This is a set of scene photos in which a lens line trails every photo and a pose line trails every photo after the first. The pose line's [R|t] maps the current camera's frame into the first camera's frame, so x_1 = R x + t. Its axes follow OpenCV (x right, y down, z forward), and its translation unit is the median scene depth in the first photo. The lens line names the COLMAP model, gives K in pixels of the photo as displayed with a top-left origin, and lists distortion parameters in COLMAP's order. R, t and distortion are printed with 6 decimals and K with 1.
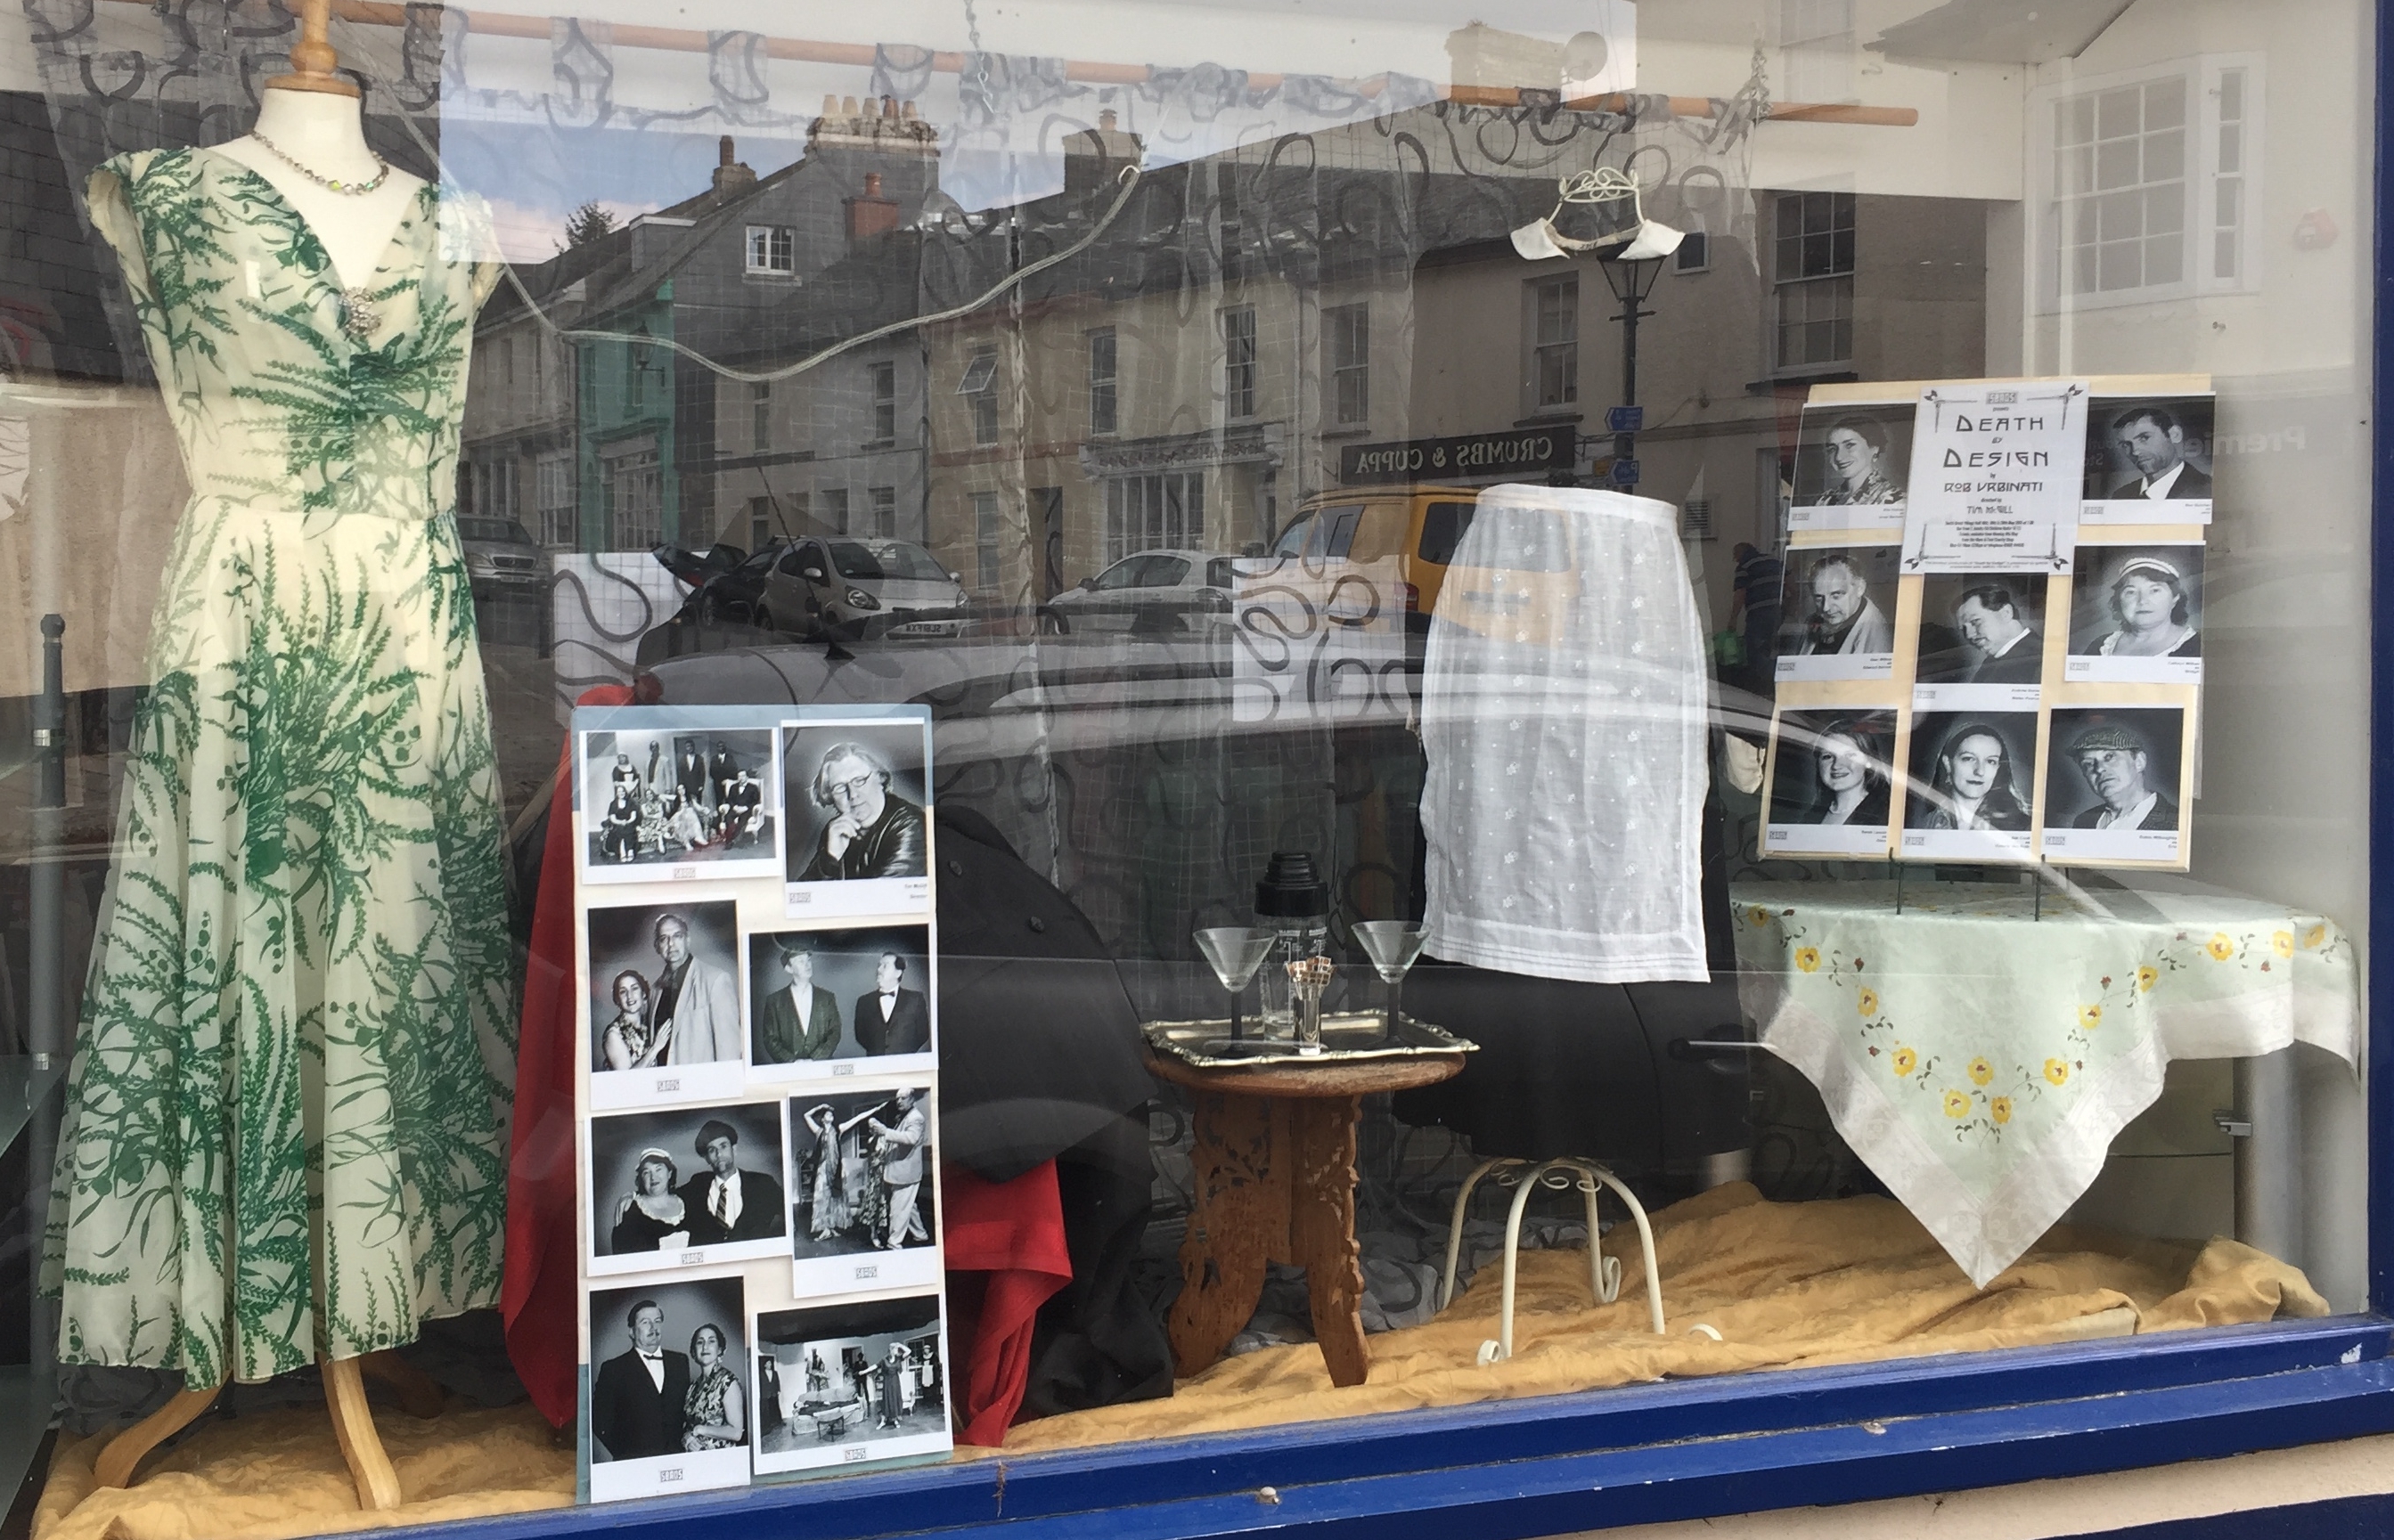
lens RADIAL K [[2130.6, 0, 1196.9], [0, 2130.6, 775.3], [0, 0, 1]] dist [-0.050053, -0.004684]
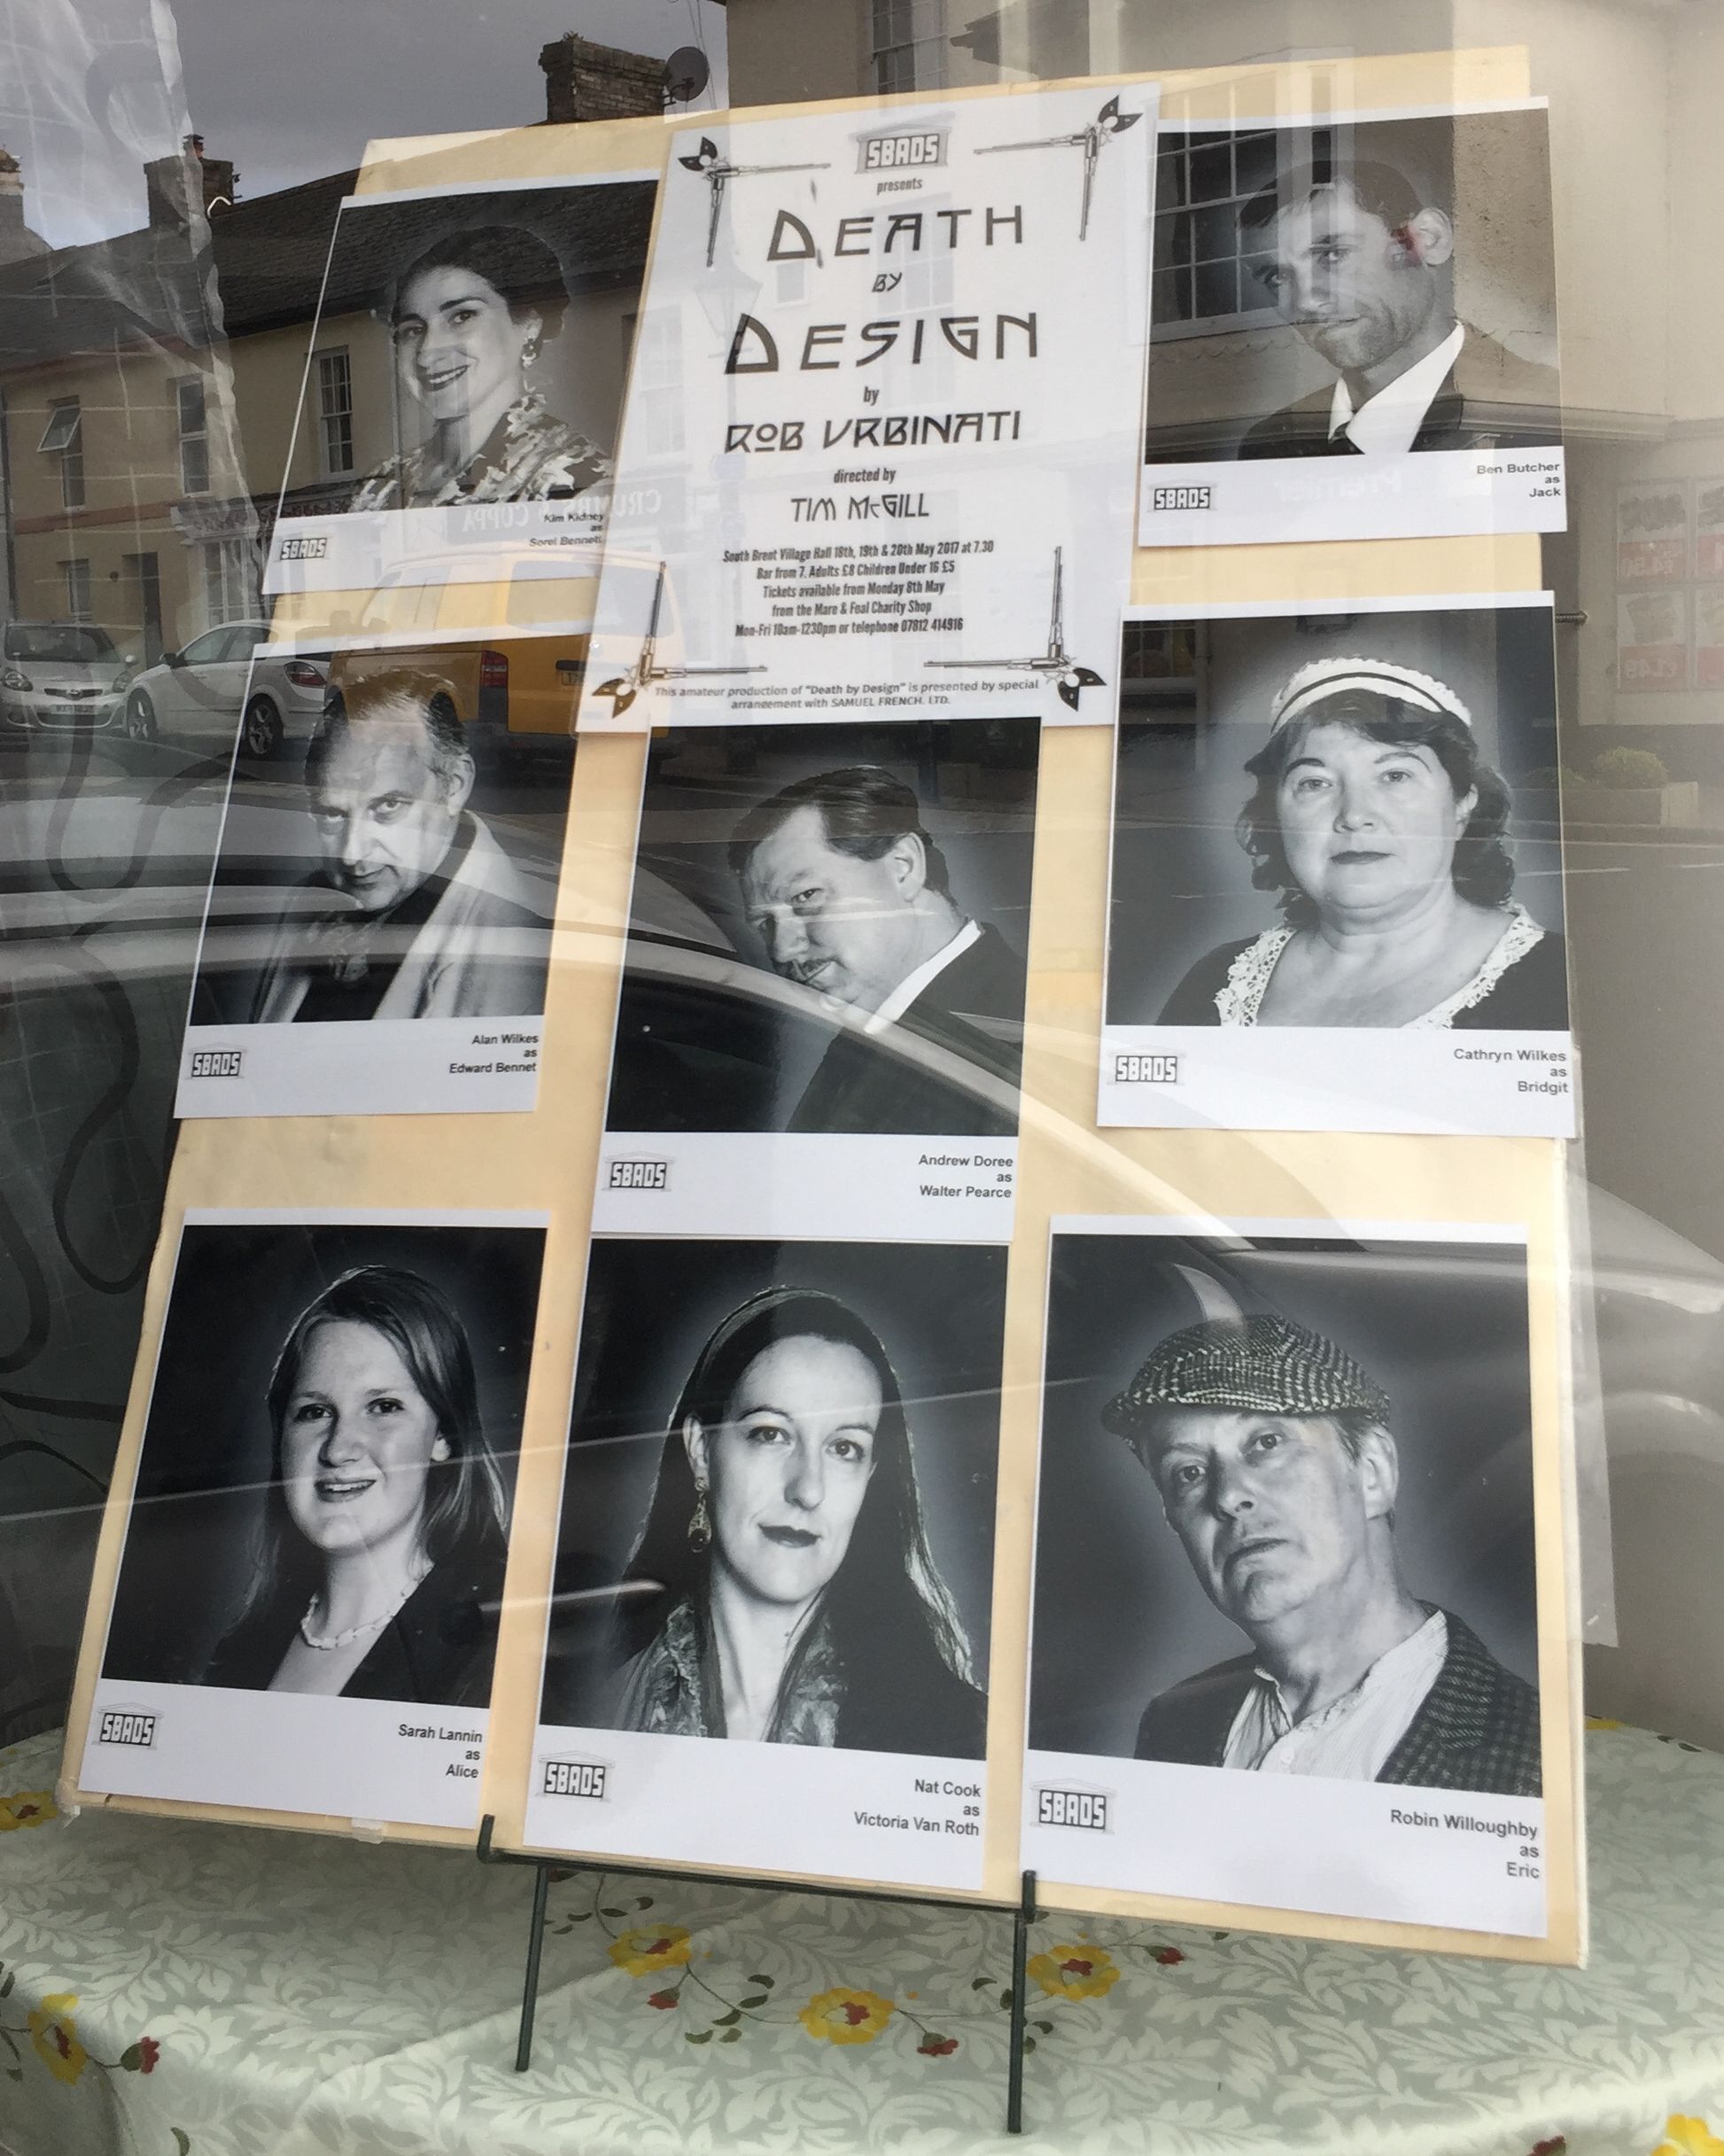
lens RADIAL K [[2051.6, 0, 865.8], [0, 2051.6, 1072.6], [0, 0, 1]] dist [0.018454, 0.000000]
pose [[0.970261, -0.078211, 0.229077, 0.310200], [0.051143, 0.991235, 0.121807, -0.083127], [-0.236596, -0.106469, 0.965757, 0.724497]]
